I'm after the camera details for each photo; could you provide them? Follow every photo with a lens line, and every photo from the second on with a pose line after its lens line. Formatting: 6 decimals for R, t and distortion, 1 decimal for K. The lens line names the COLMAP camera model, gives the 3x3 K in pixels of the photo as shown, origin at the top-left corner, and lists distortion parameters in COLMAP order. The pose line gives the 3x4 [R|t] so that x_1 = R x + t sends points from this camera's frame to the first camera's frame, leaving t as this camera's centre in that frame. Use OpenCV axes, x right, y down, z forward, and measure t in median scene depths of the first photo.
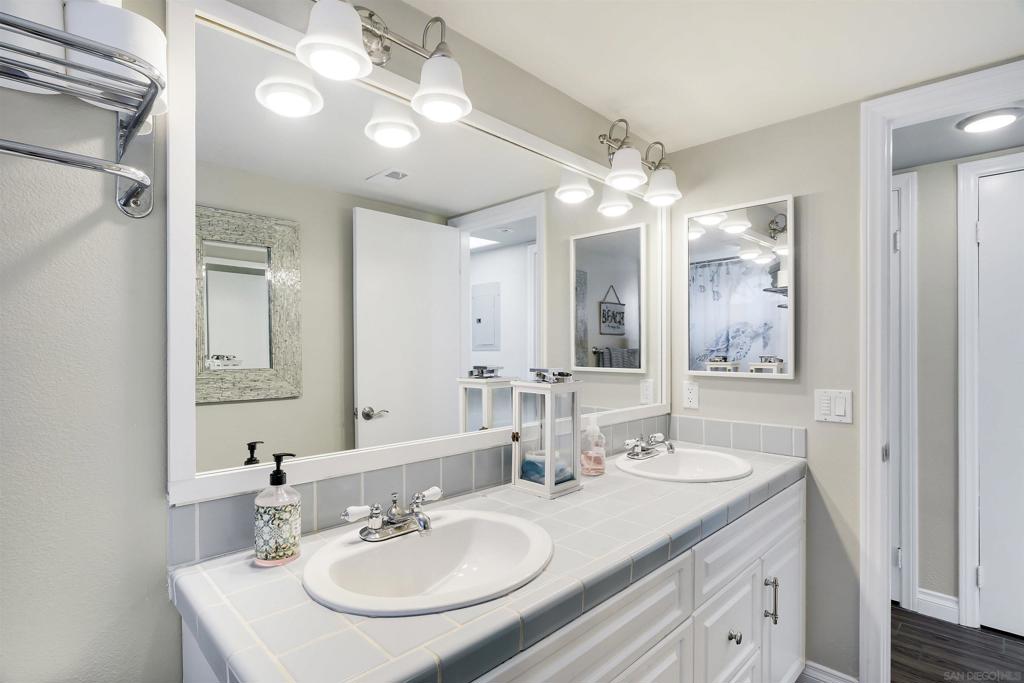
lens RADIAL K [[511.3, 0, 512.0], [0, 511.3, 341.5], [0, 0, 1]] dist [0.000633, -0.000066]
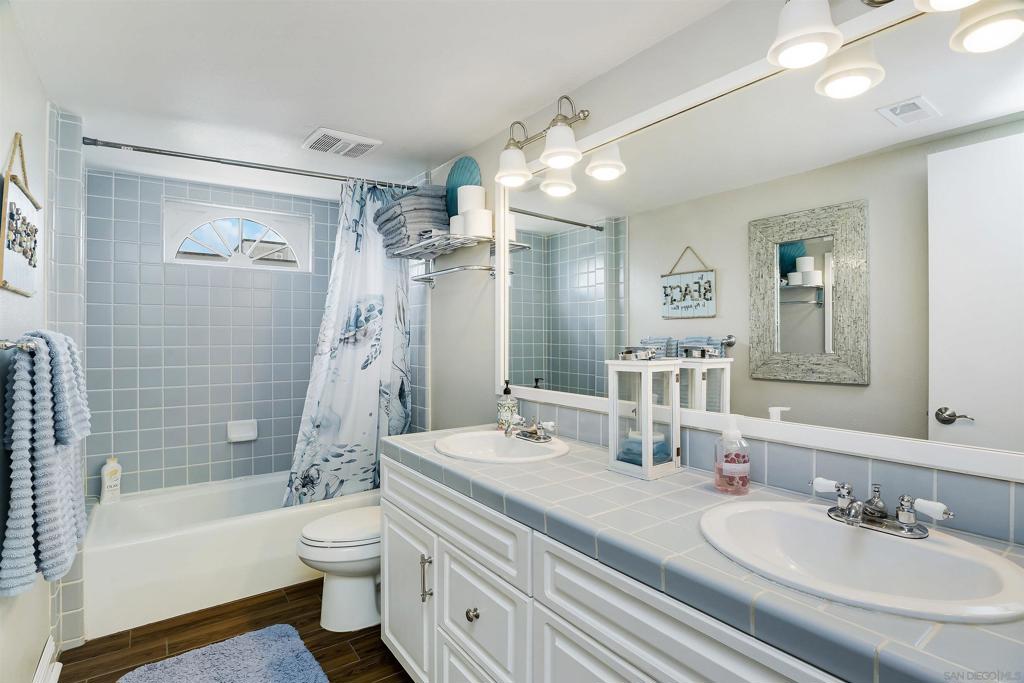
lens RADIAL K [[506.9, 0, 506.9], [0, 506.9, 337.2], [0, 0, 1]] dist [-0.003291, -0.000465]
pose [[-0.163664, 0.002374, -0.986513, 1.038414], [0.005713, 0.999983, 0.001459, 0.024359], [0.986500, -0.005398, -0.163675, 0.863667]]
